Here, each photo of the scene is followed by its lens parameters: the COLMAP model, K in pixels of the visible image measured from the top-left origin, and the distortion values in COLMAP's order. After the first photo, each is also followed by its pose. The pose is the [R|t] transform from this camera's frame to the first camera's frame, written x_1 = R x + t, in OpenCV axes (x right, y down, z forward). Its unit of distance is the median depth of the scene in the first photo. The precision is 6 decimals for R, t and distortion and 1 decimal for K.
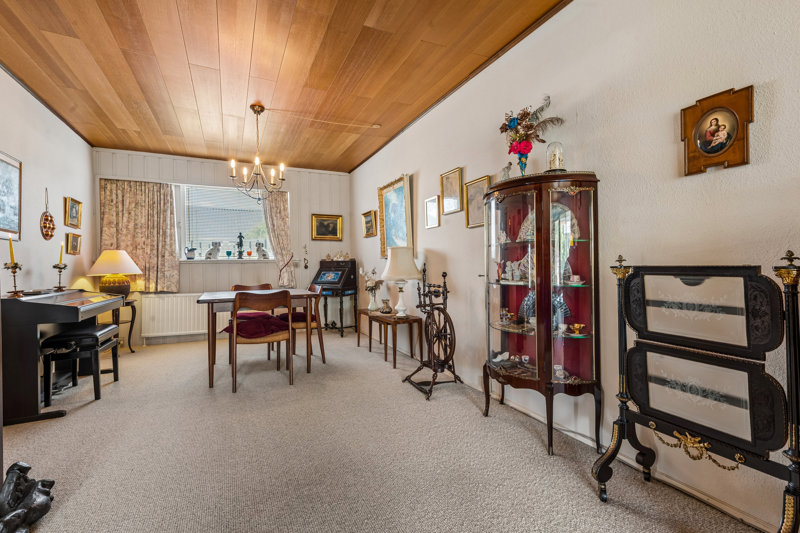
lens RADIAL K [[368.7, 0, 400.0], [0, 368.7, 266.5], [0, 0, 1]] dist [0.001481, 0.000032]
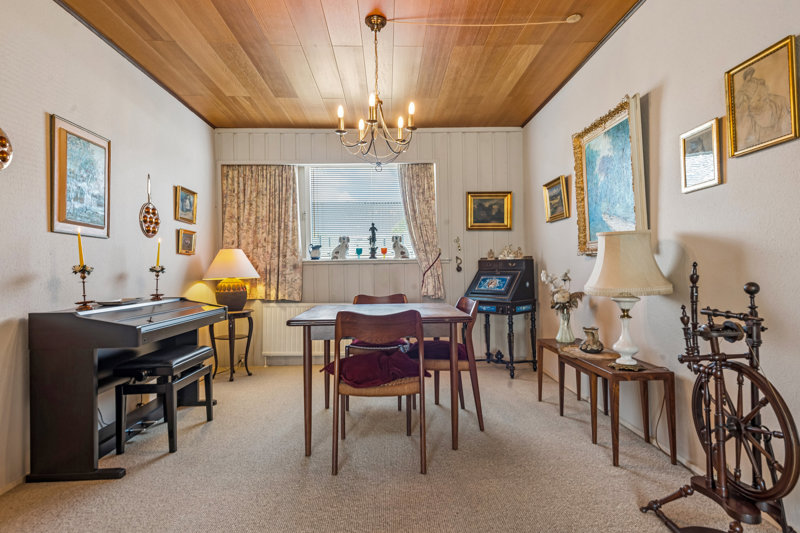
lens RADIAL K [[468.7, 0, 400.0], [0, 468.7, 266.5], [0, 0, 1]] dist [0.016599, -0.000807]
pose [[0.924785, -0.002865, -0.380479, -0.030152], [0.002012, 0.999994, -0.002638, -0.002094], [0.380484, 0.001674, 0.924786, 0.197924]]
